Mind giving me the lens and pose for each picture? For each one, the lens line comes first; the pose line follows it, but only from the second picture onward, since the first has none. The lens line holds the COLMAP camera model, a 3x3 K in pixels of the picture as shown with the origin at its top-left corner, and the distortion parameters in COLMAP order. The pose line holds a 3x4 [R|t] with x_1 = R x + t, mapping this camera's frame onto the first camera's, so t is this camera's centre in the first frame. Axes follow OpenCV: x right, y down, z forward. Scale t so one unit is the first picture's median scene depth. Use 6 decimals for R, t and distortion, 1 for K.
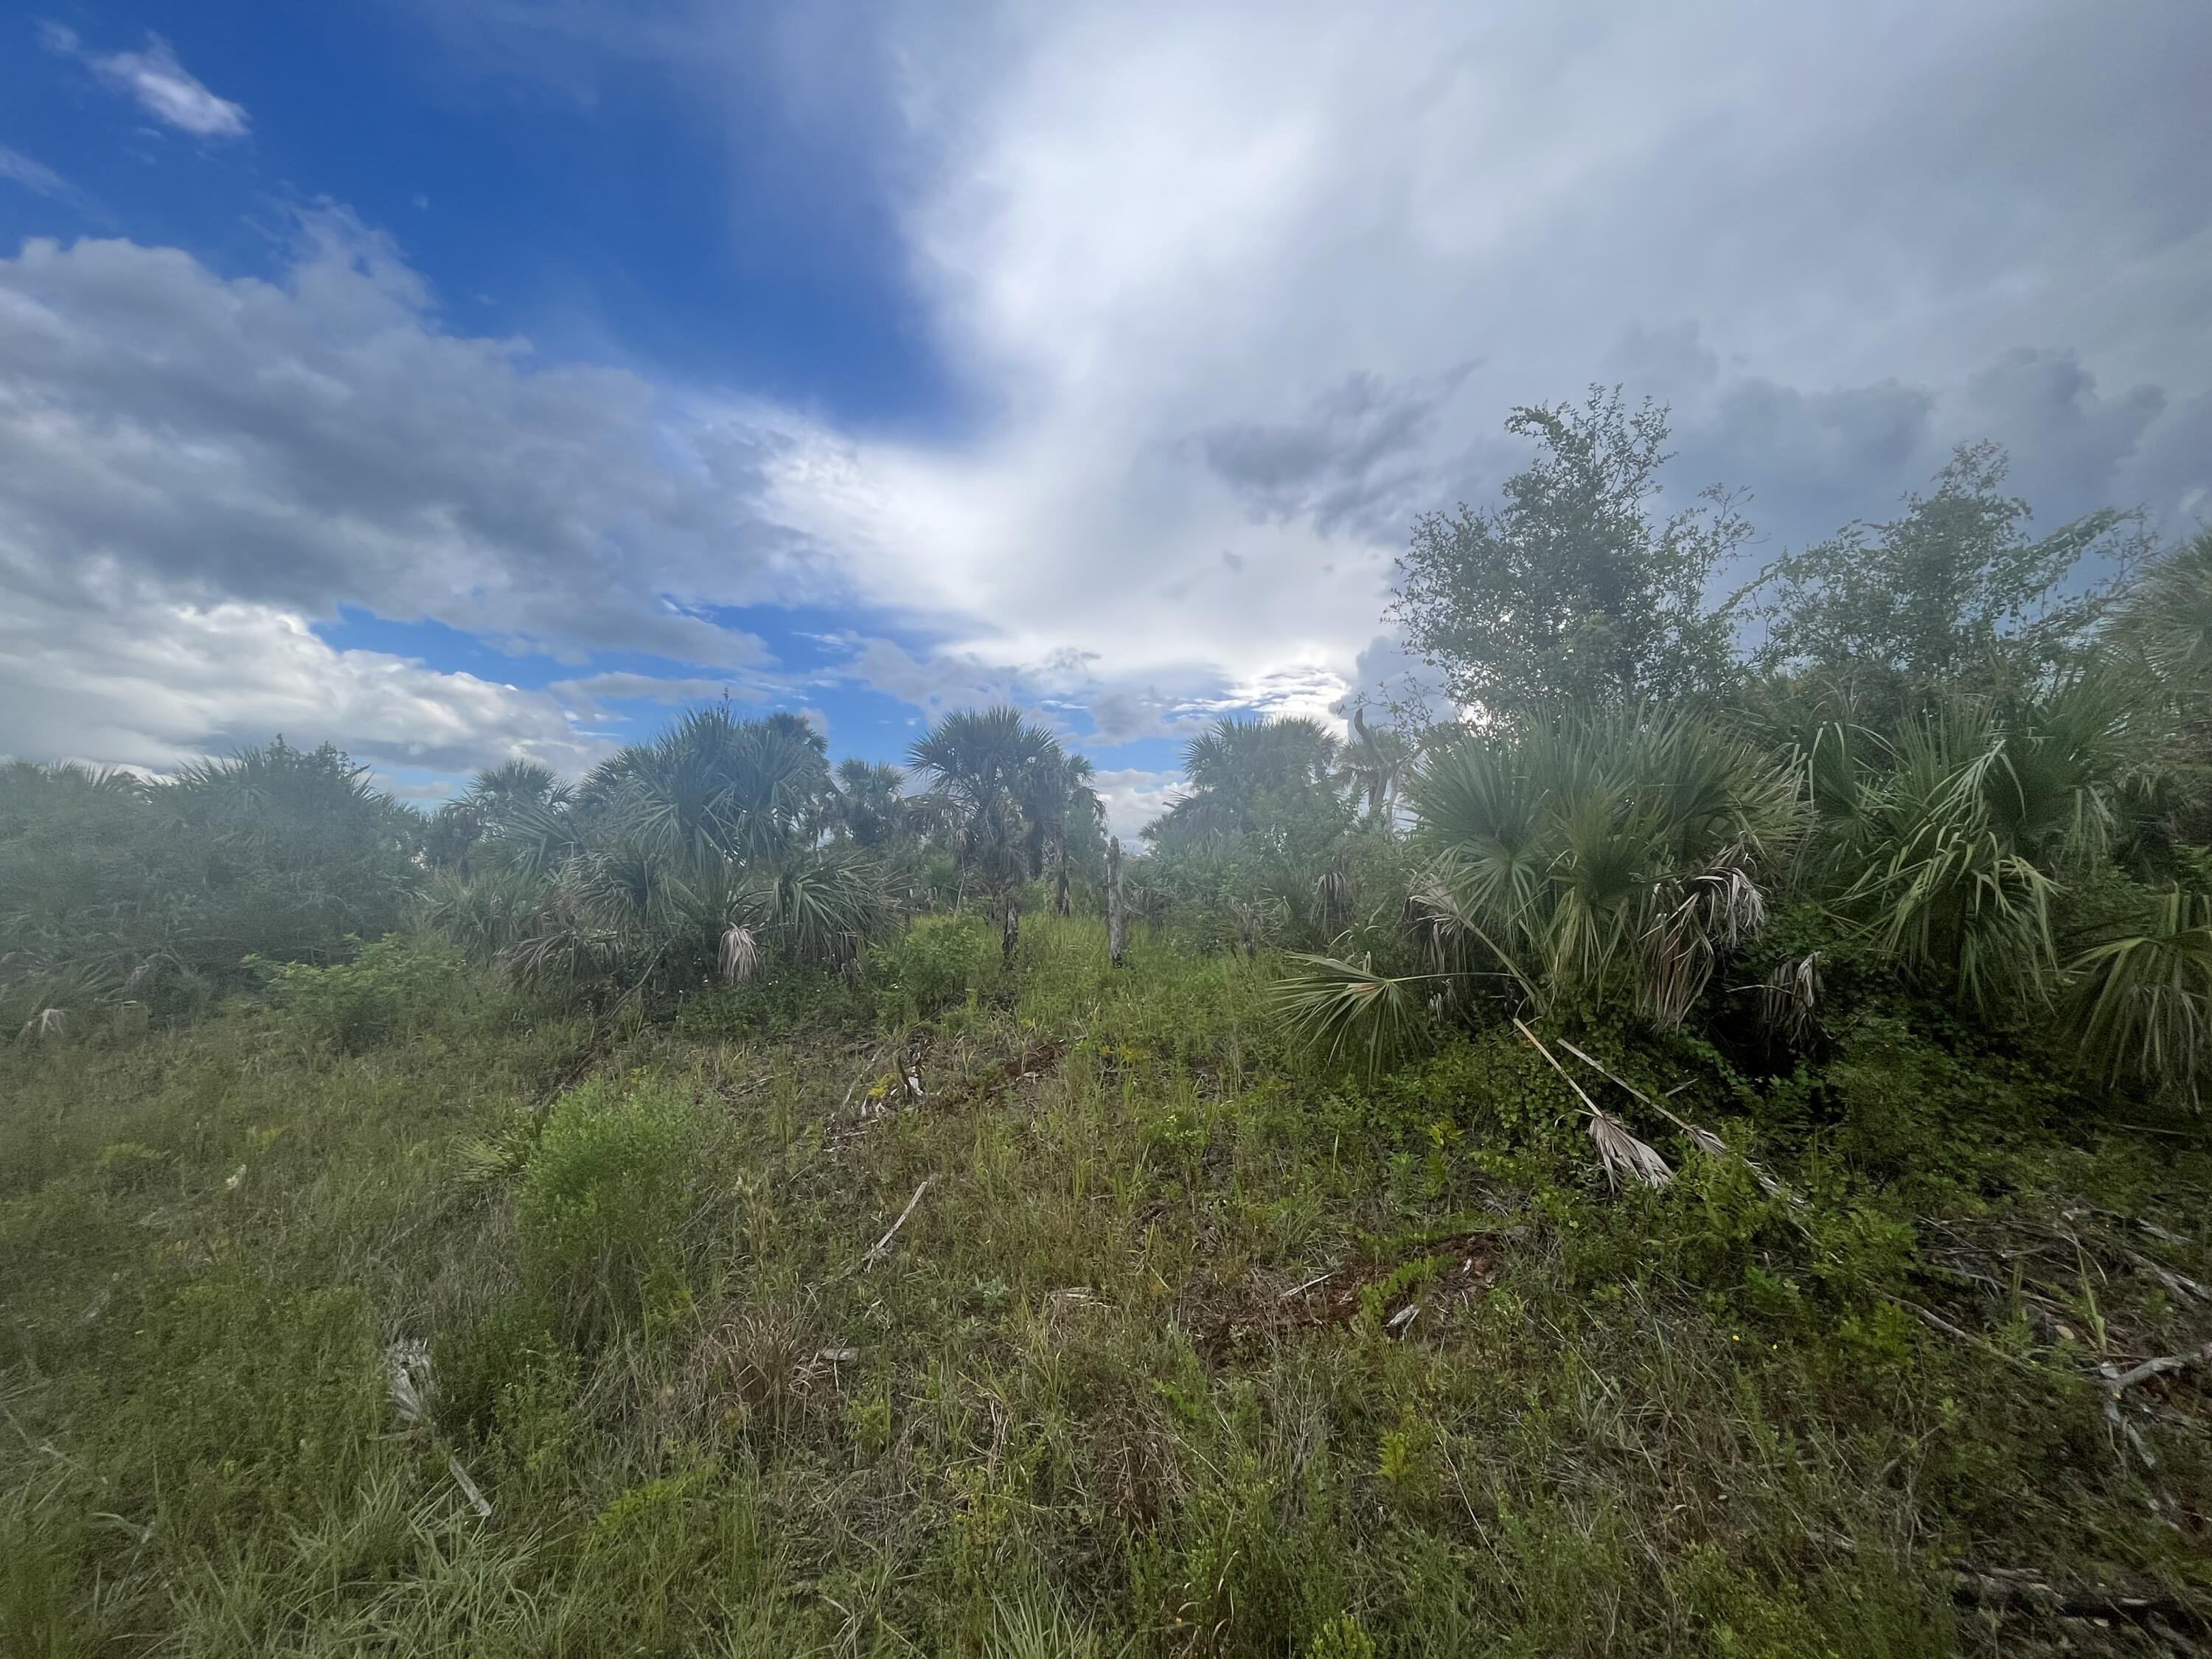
lens RADIAL K [[884.9, 0, 1102.6], [0, 884.9, 816.7], [0, 0, 1]] dist [-0.005530, 0.000175]
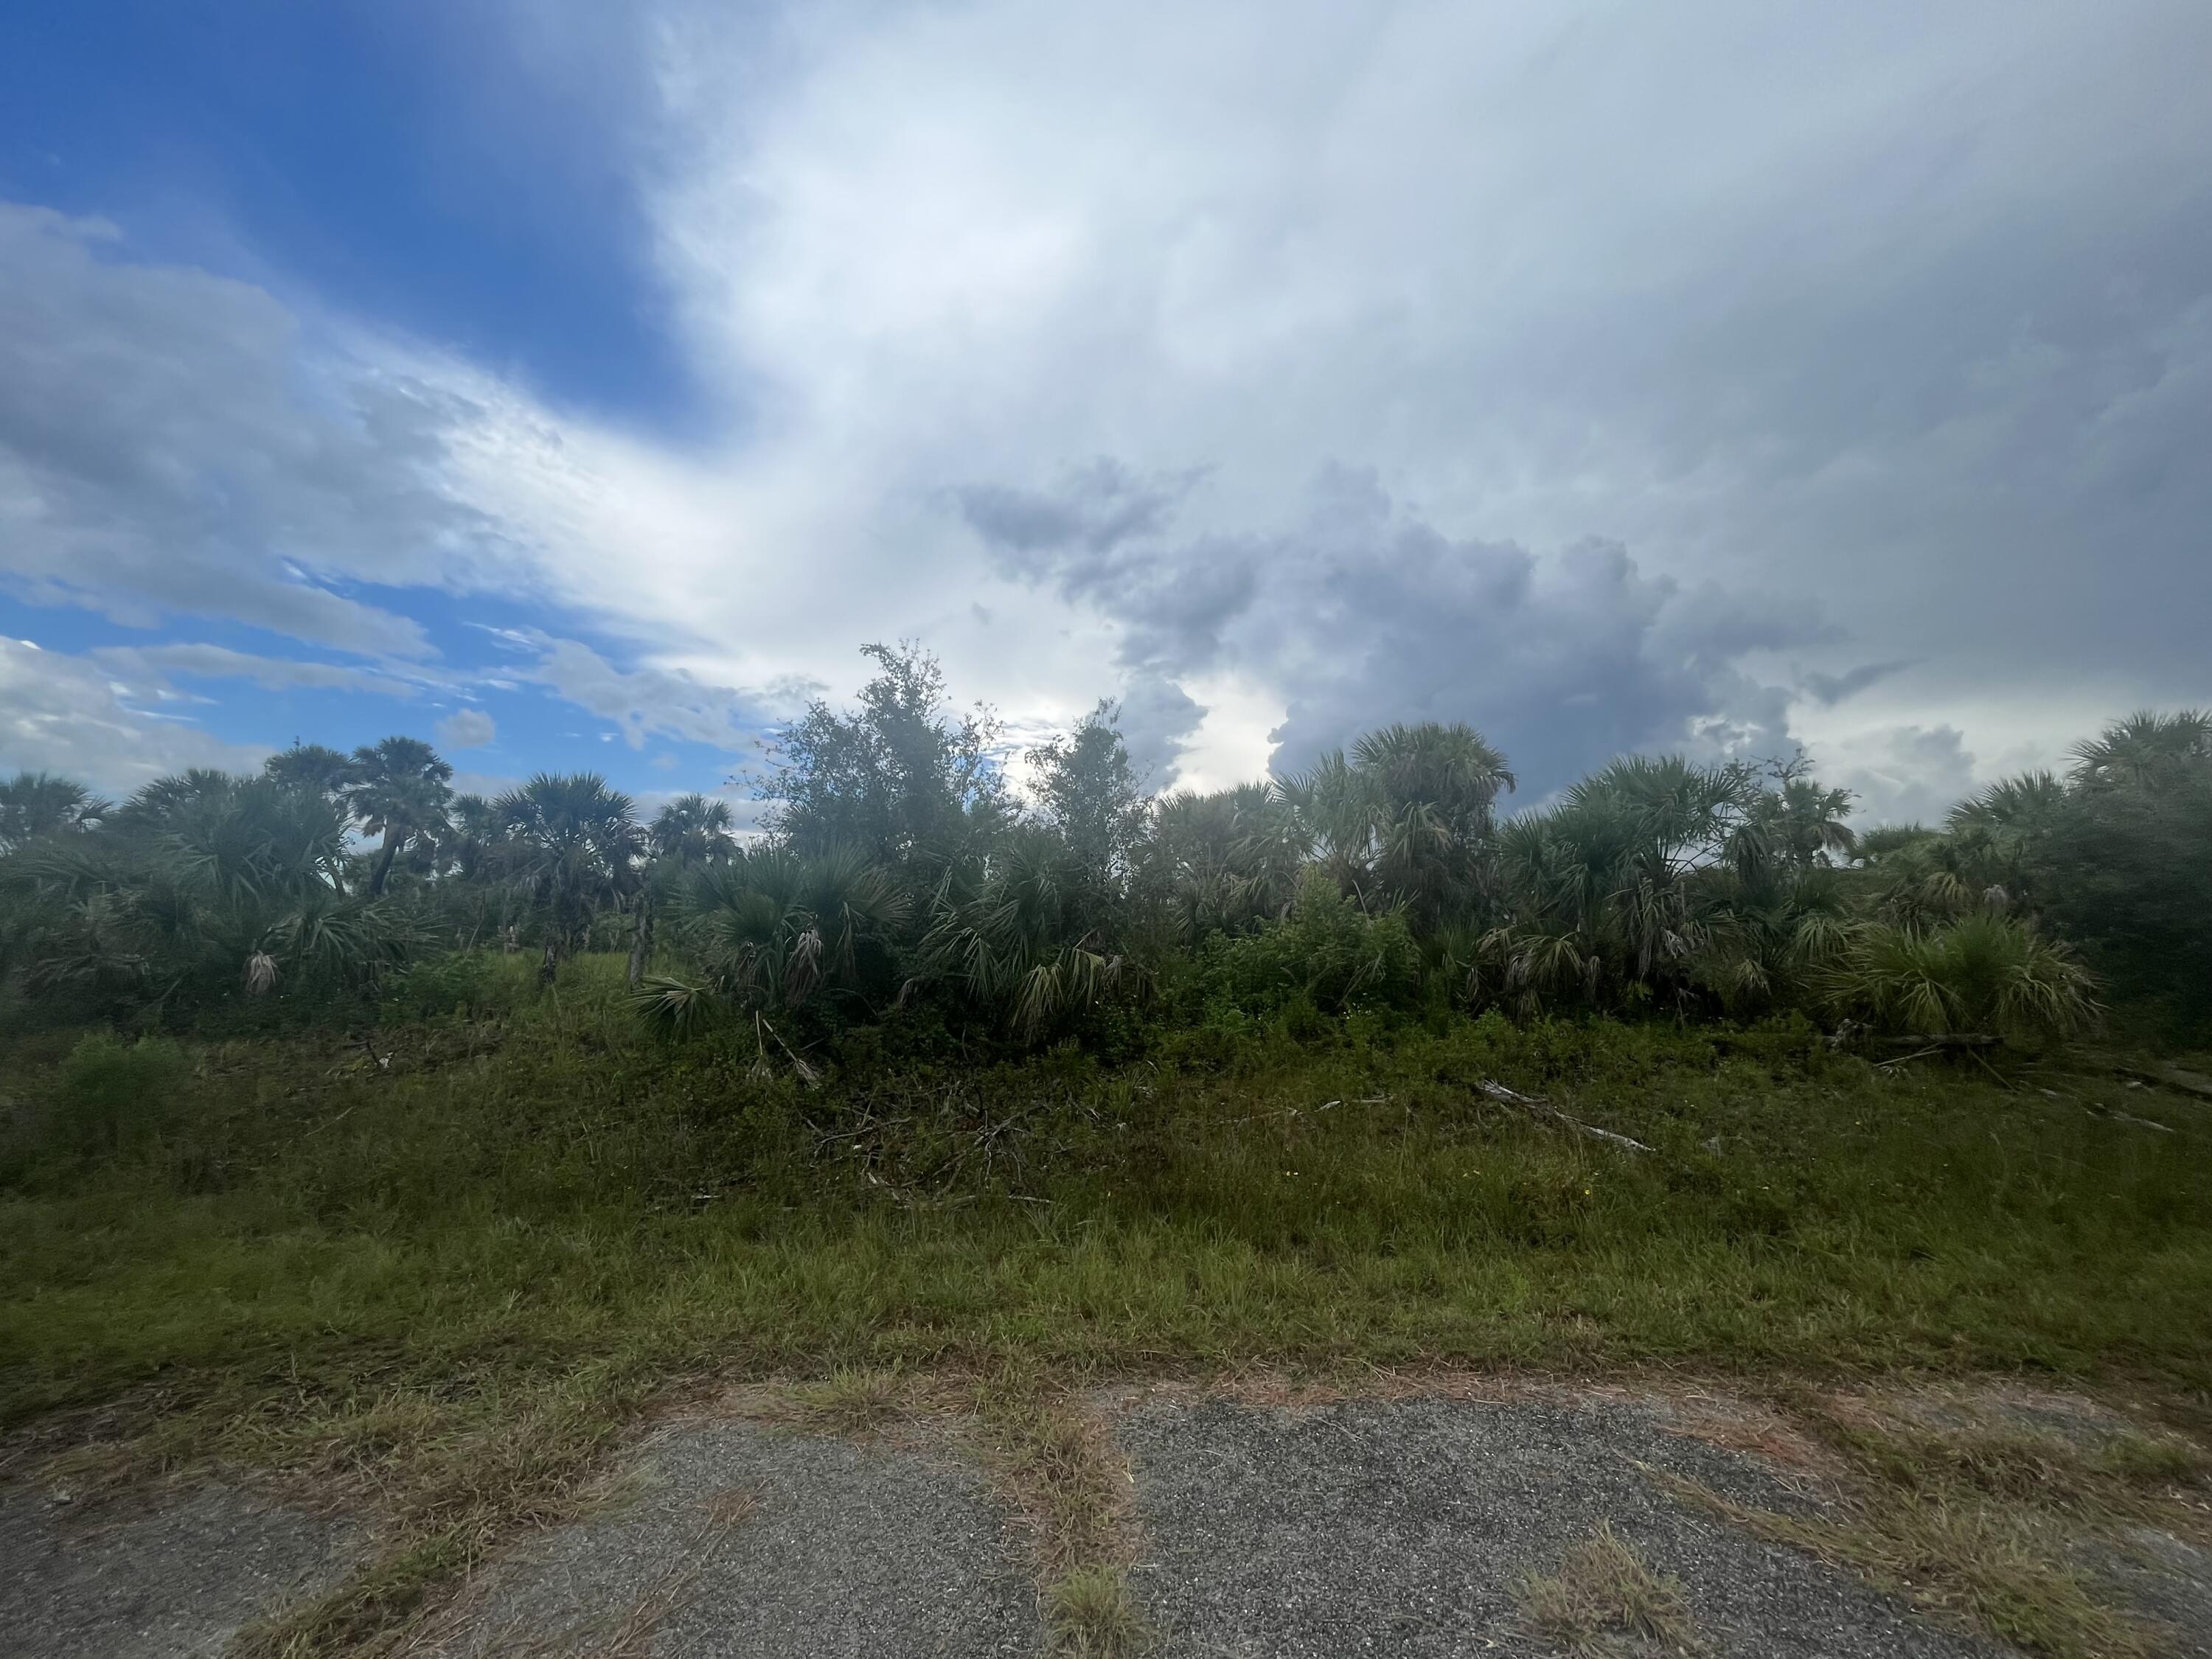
lens RADIAL K [[884.9, 0, 1116.5], [0, 884.9, 821.1], [0, 0, 1]] dist [-0.005530, 0.000175]
pose [[0.949531, 0.070538, 0.305640, 0.368113], [-0.055478, 0.996792, -0.057694, -0.062579], [-0.308729, 0.037826, 0.950398, -0.618657]]
